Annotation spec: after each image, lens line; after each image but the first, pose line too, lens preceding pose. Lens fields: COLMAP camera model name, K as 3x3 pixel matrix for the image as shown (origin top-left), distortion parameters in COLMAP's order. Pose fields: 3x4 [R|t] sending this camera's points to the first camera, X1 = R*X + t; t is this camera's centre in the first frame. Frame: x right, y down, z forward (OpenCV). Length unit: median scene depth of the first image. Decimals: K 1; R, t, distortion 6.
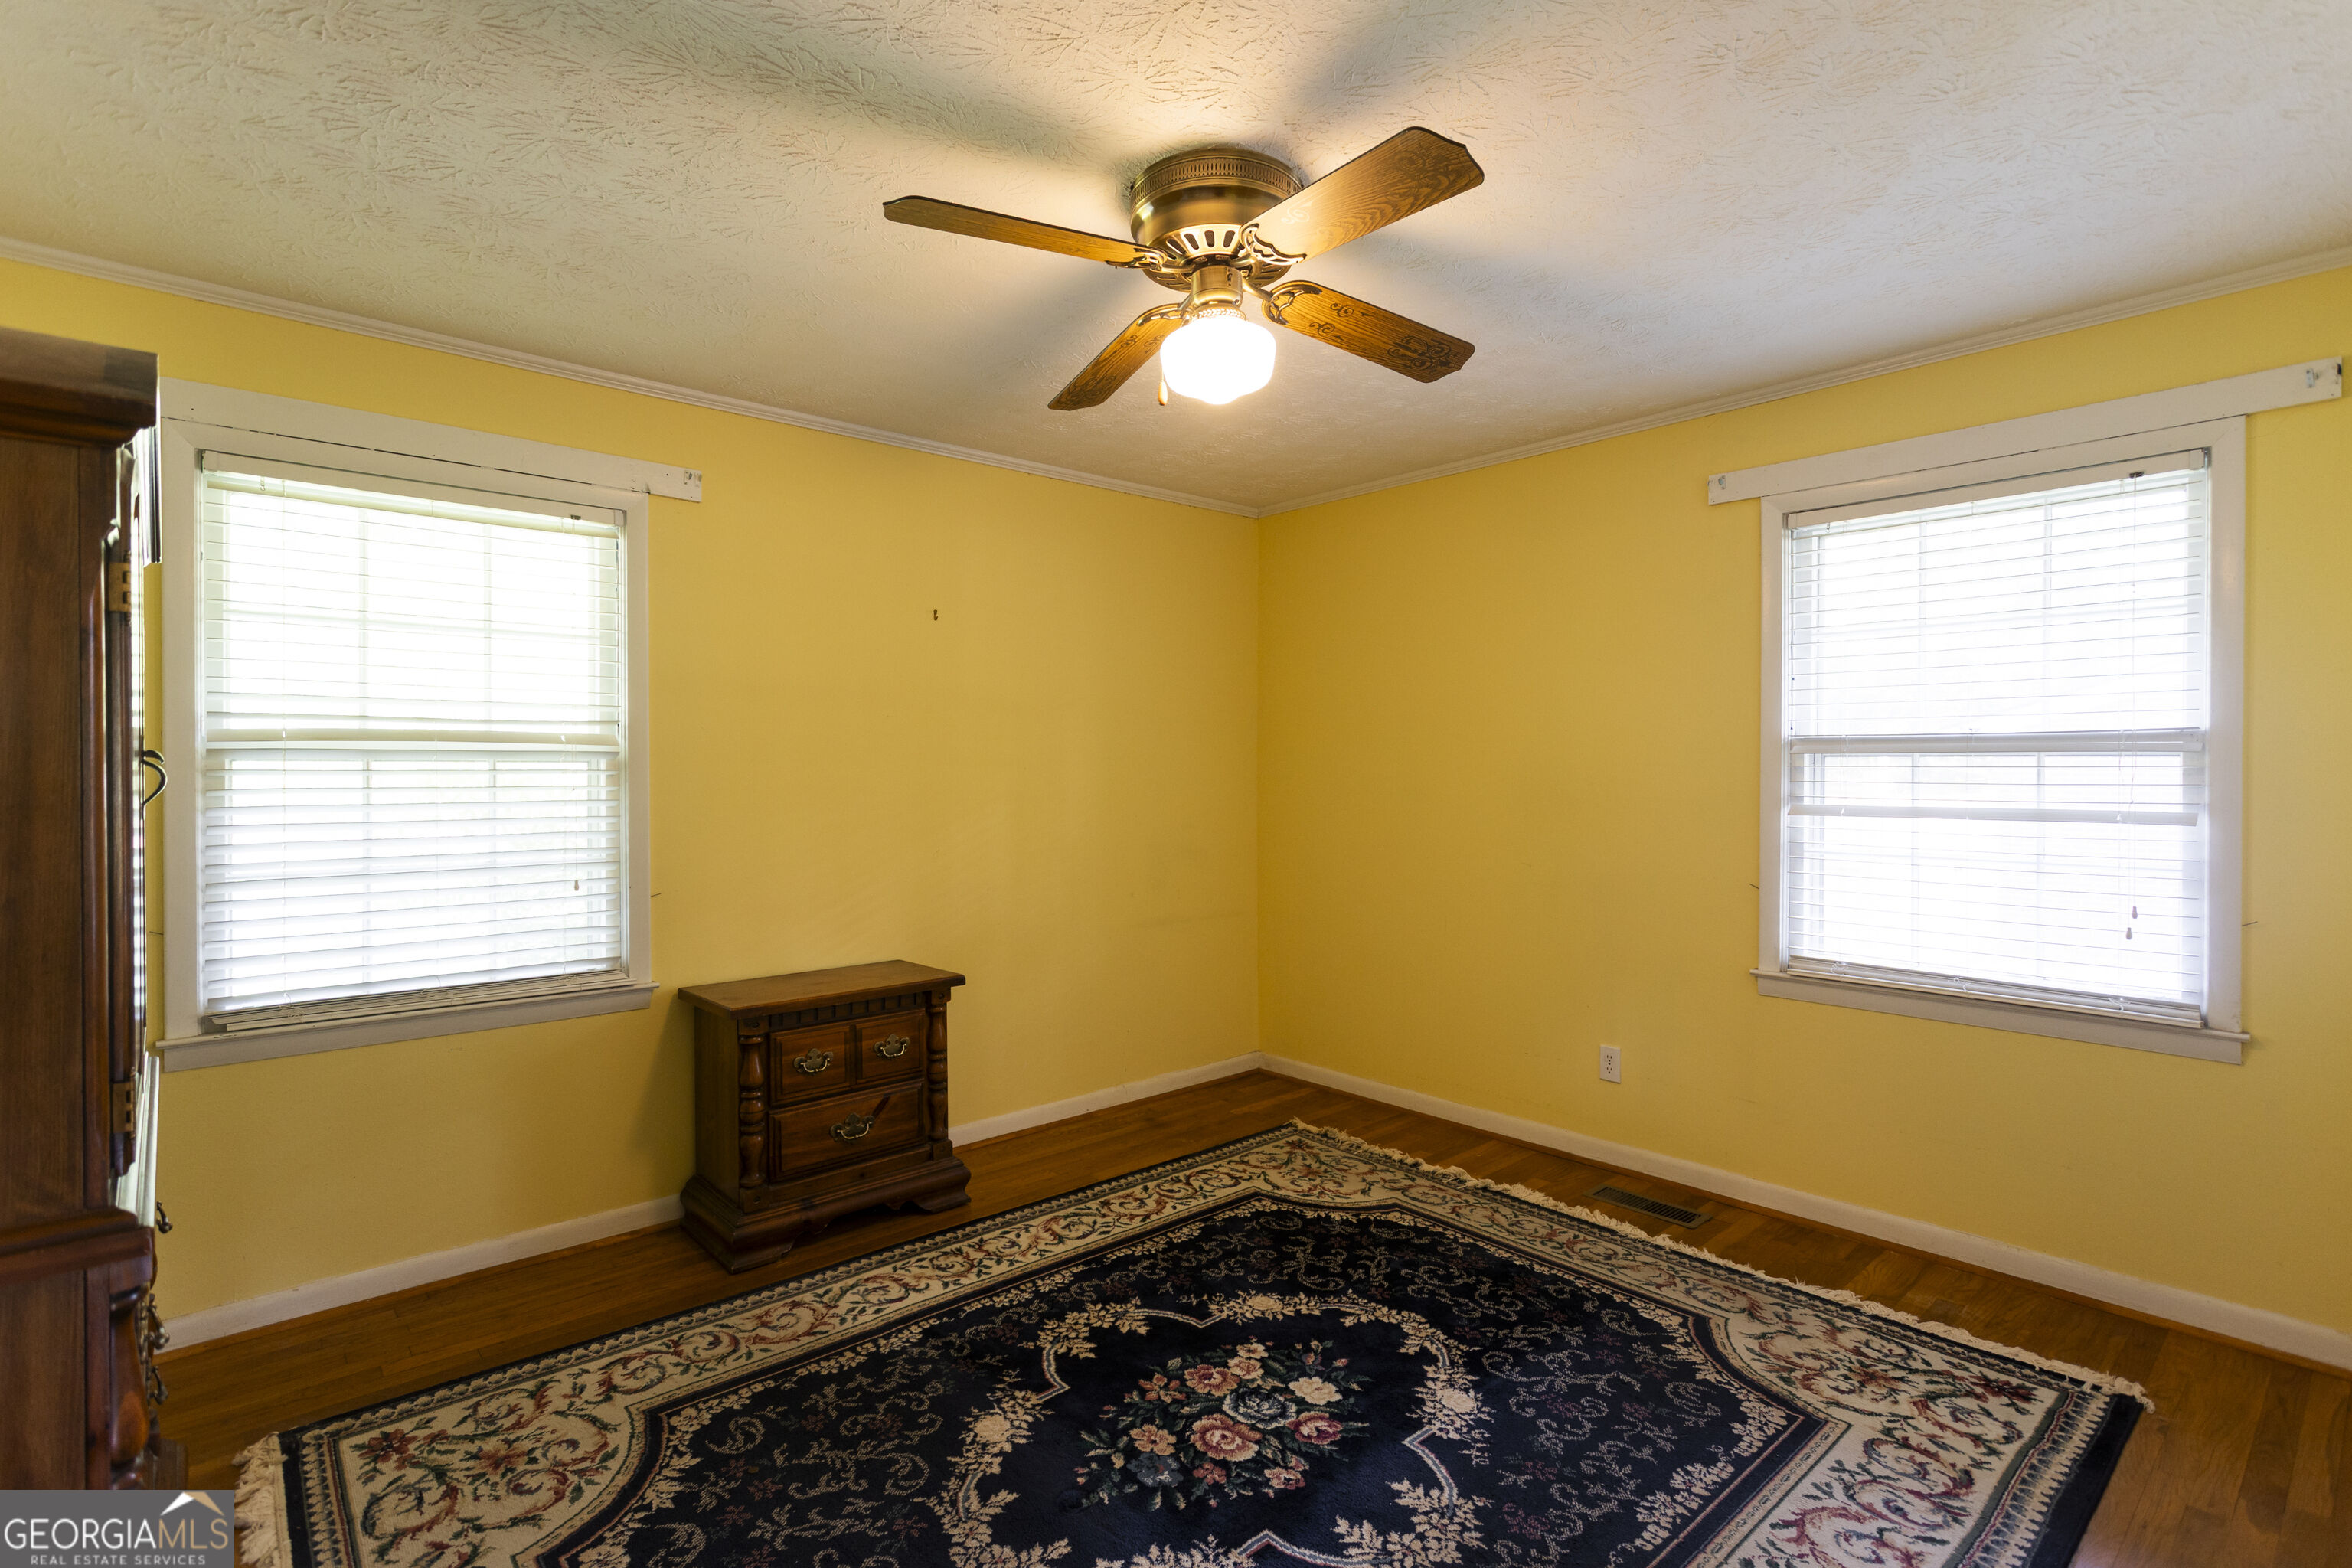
lens RADIAL K [[1120.2, 0, 1175.6], [0, 1120.2, 773.4], [0, 0, 1]] dist [-0.001251, -0.000109]
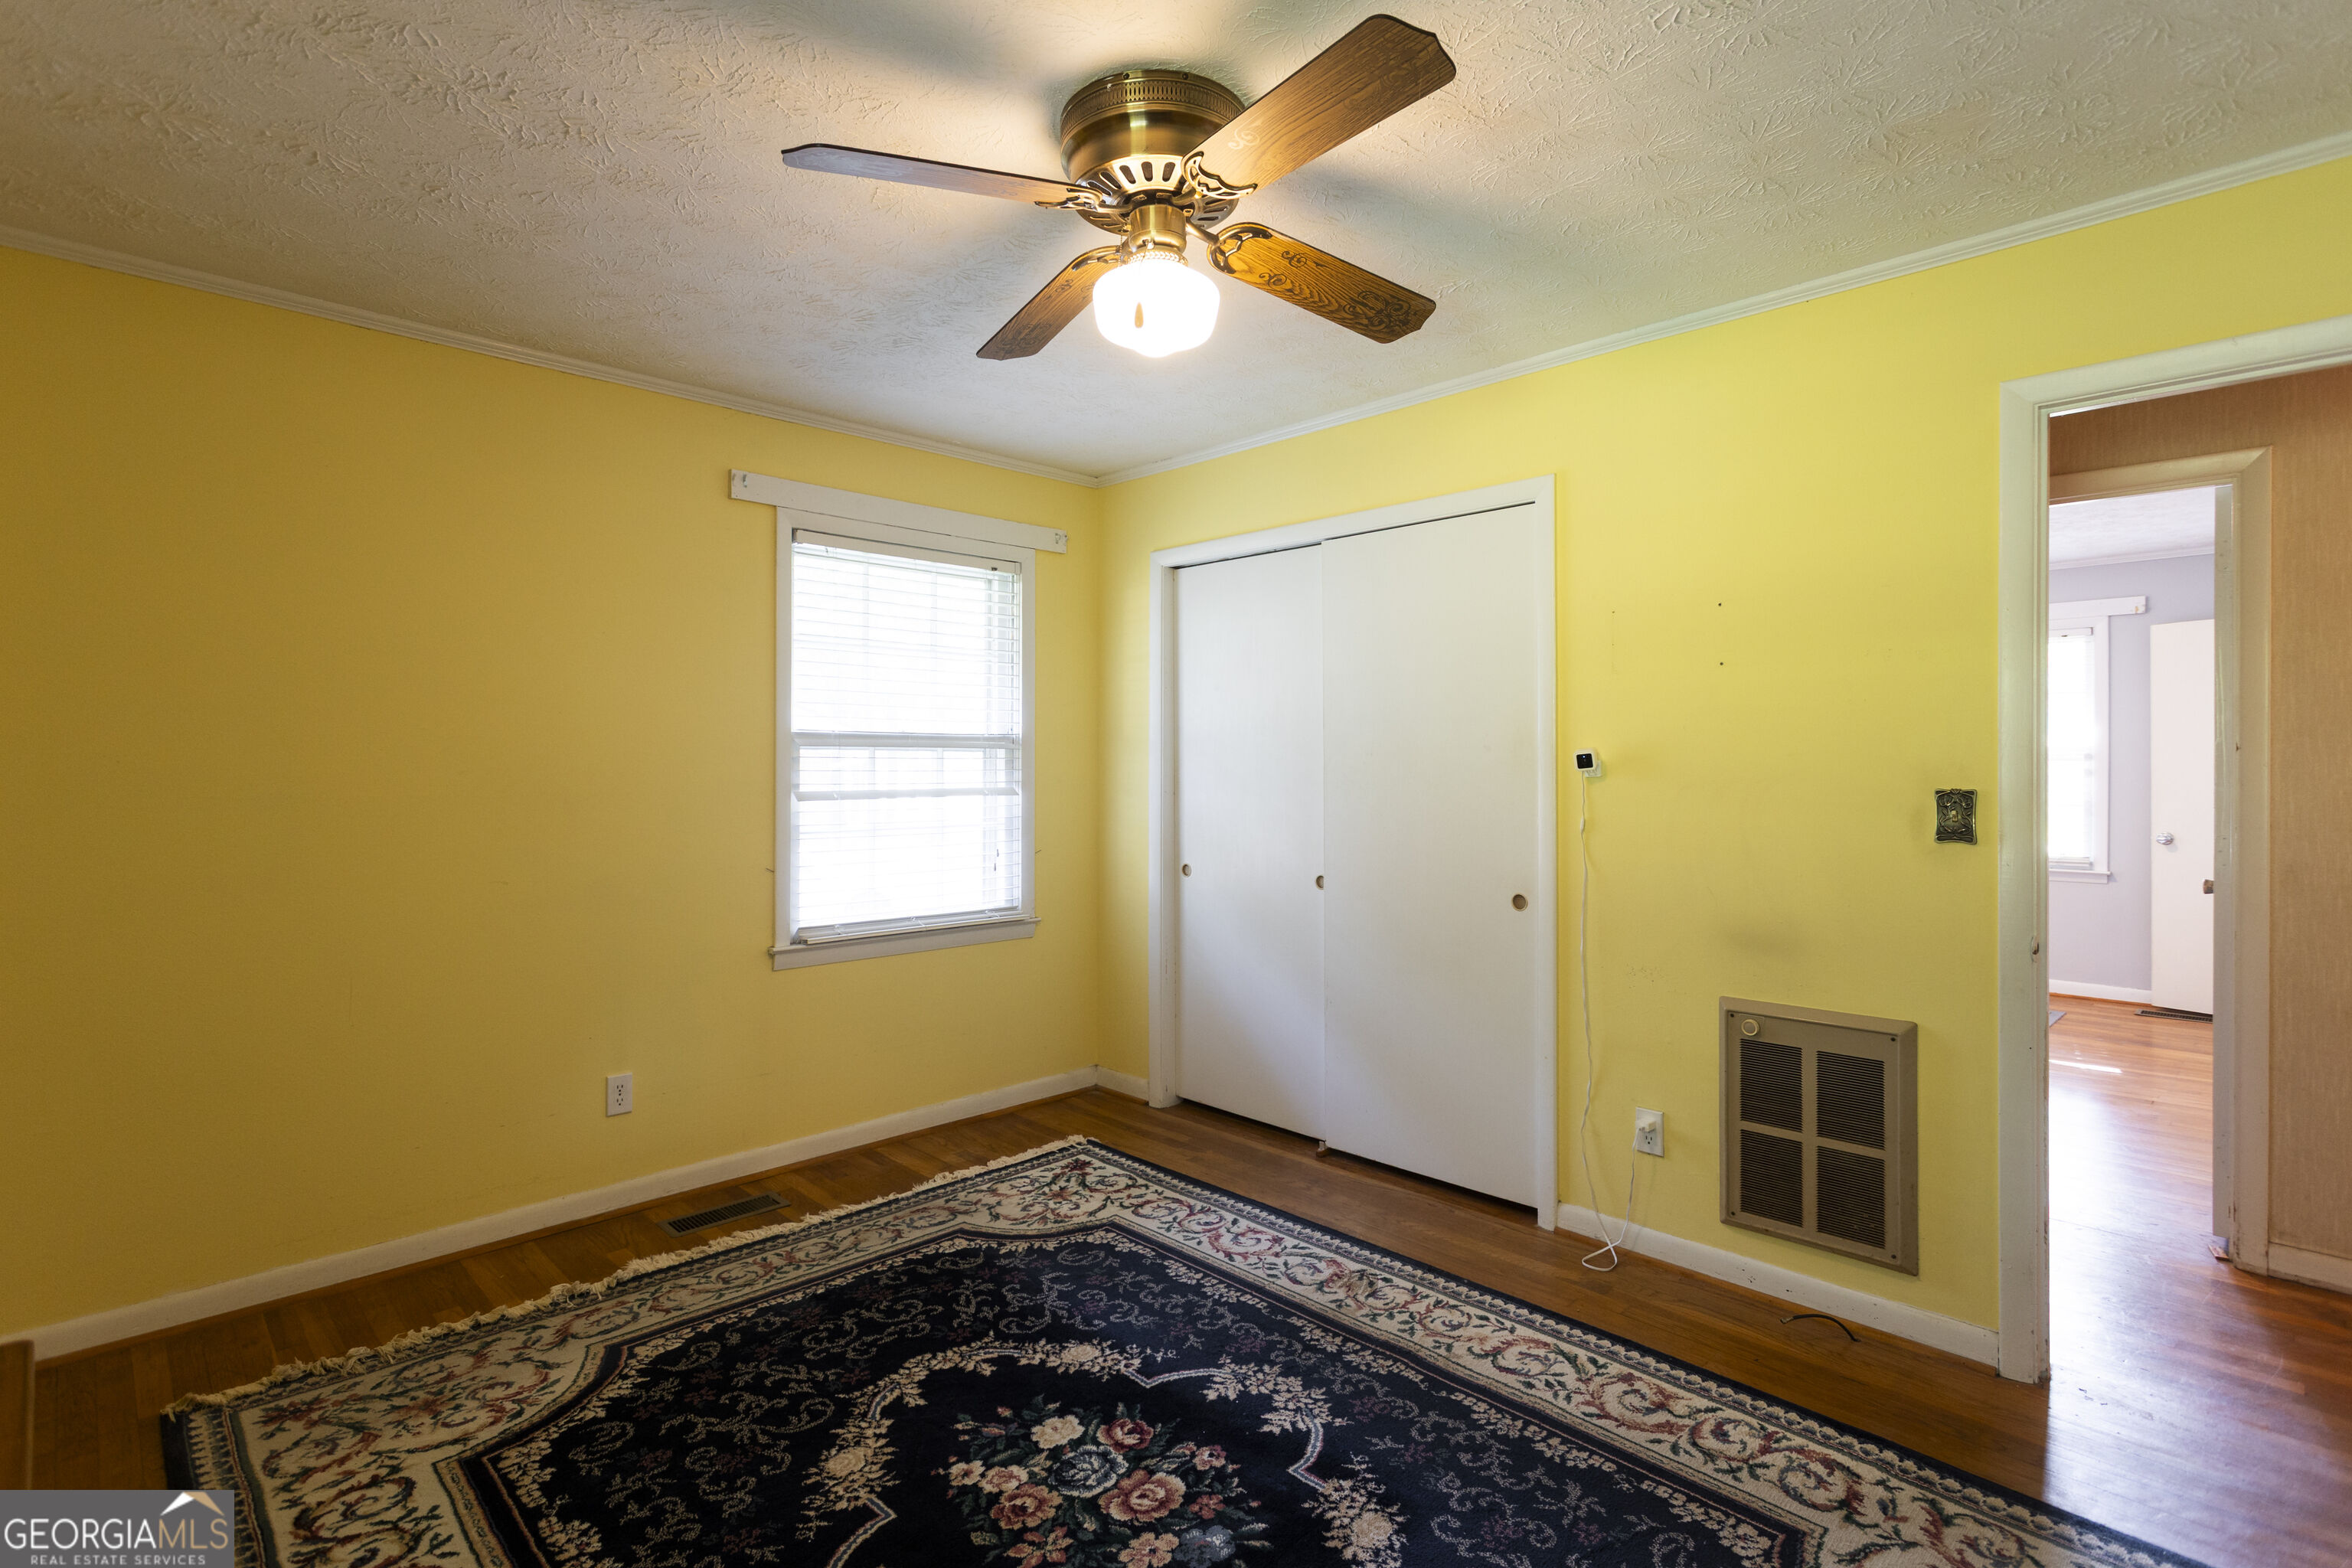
lens RADIAL K [[1120.2, 0, 1175.6], [0, 1120.2, 773.4], [0, 0, 1]] dist [-0.001251, -0.000109]
pose [[-0.046386, -0.009075, 0.998882, -0.699568], [0.004781, 0.999945, 0.009307, 0.000807], [-0.998912, 0.005208, -0.046340, 0.828292]]
